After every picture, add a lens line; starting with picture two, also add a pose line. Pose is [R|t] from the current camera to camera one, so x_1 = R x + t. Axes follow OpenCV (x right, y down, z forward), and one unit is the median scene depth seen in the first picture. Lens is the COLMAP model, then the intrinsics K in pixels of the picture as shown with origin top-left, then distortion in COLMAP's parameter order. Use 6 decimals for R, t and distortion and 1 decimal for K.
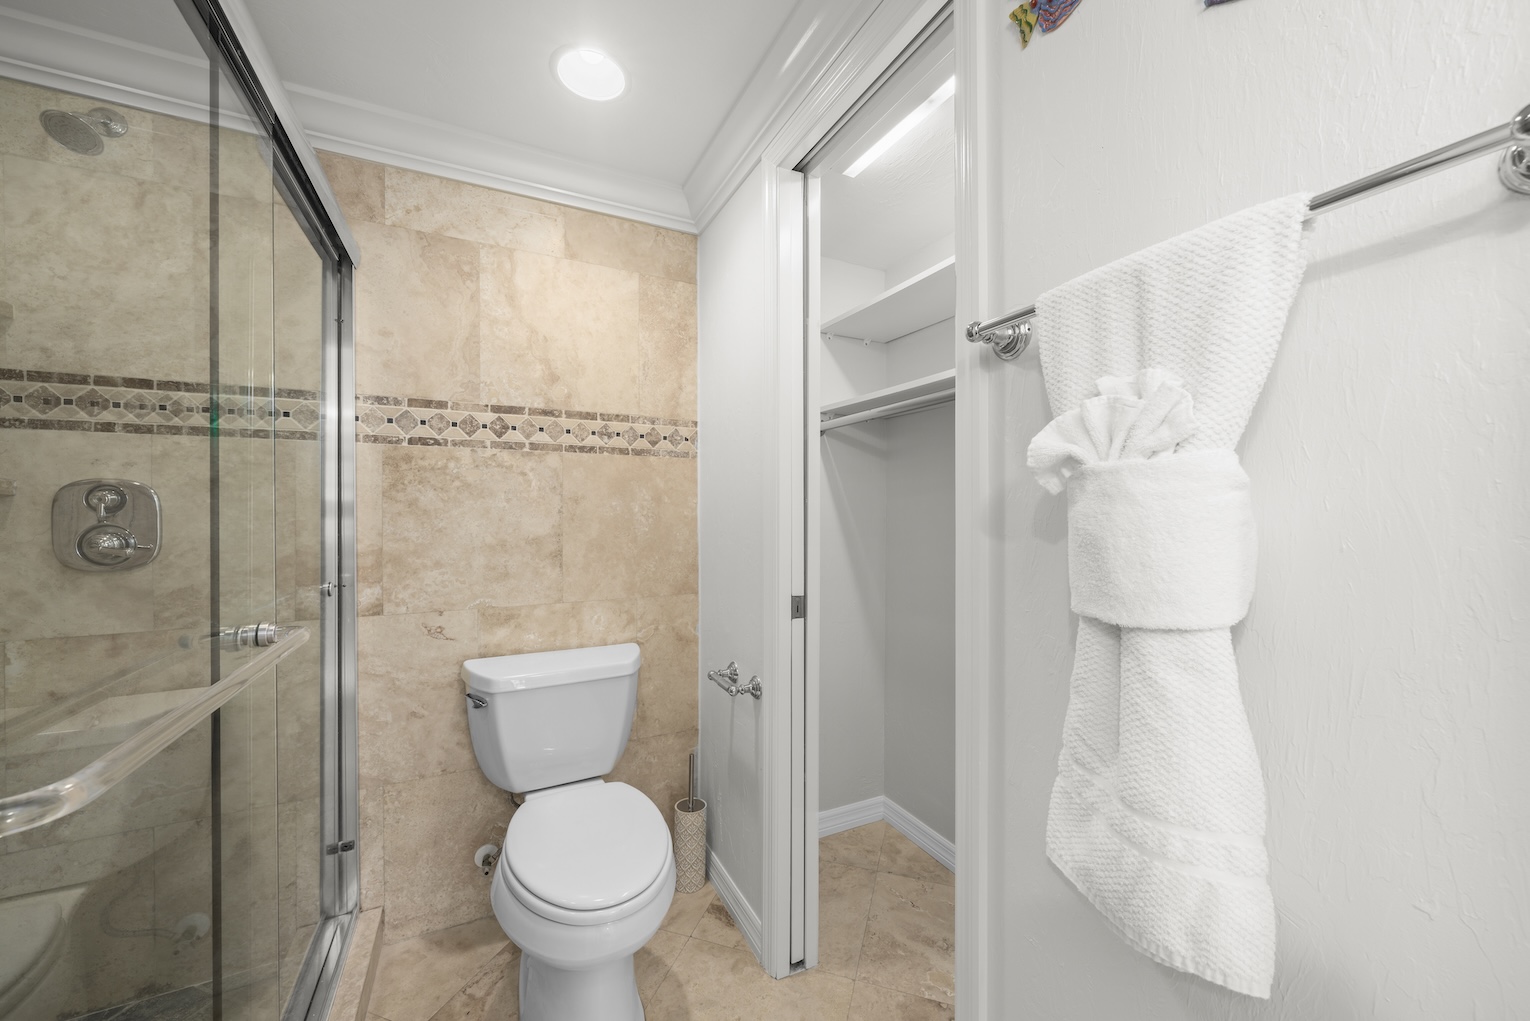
lens RADIAL K [[560.1, 0, 765.0], [0, 560.1, 510.5], [0, 0, 1]] dist [-0.001031, -0.000084]
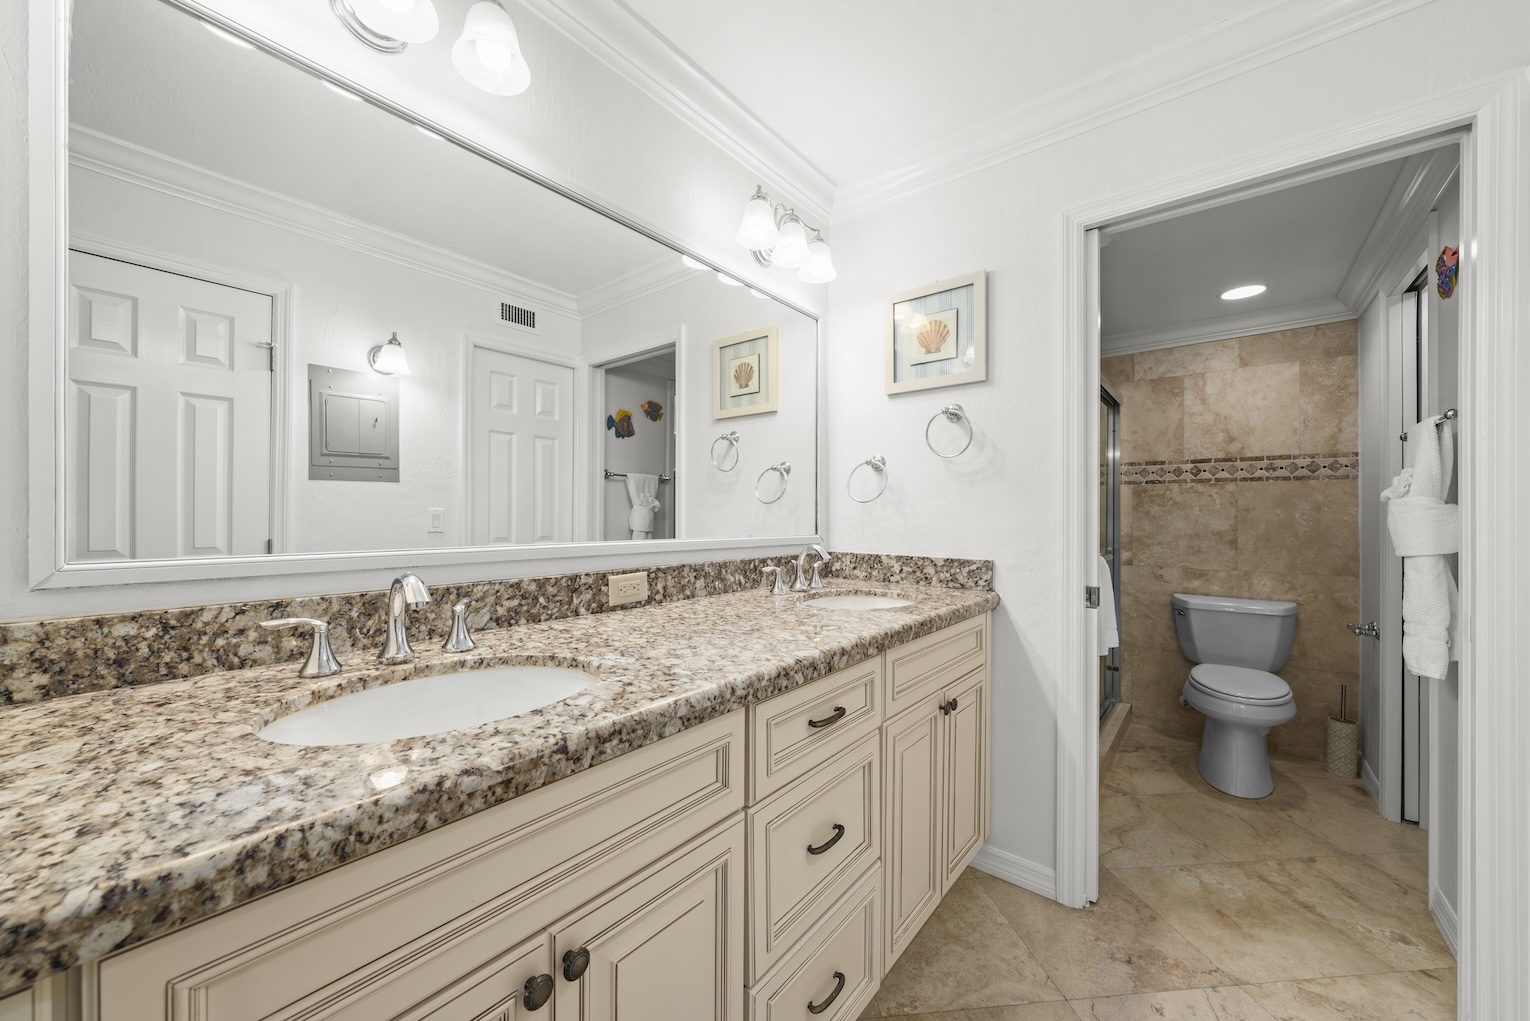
lens RADIAL K [[560.8, 0, 765.7], [0, 560.8, 517.8], [0, 0, 1]] dist [-0.001110, 0.000022]
pose [[0.406436, 0.004502, -0.913668, 0.617810], [-0.003102, 0.999989, 0.003547, 0.002734], [0.913674, 0.001393, 0.406446, -1.011541]]
